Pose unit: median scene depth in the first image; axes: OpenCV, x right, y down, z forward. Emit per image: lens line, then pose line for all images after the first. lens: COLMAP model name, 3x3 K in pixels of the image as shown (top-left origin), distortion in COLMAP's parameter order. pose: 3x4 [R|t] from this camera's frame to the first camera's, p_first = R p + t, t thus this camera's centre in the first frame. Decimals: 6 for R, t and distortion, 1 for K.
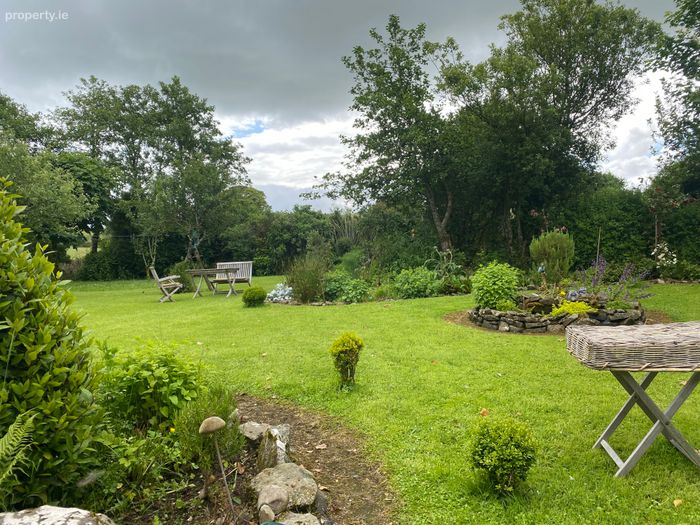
lens RADIAL K [[546.8, 0, 349.4], [0, 546.8, 263.7], [0, 0, 1]] dist [-0.003690, -0.006937]
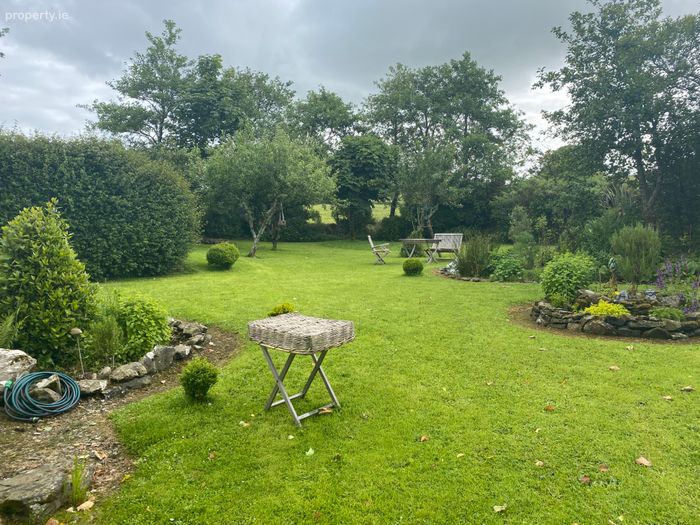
lens RADIAL K [[546.8, 0, 350.8], [0, 546.8, 261.5], [0, 0, 1]] dist [-0.003690, -0.006937]
pose [[0.800802, 0.071361, -0.594663, 0.168303], [-0.026516, 0.996127, 0.083830, -0.019546], [0.598343, -0.051363, 0.799592, -0.009383]]
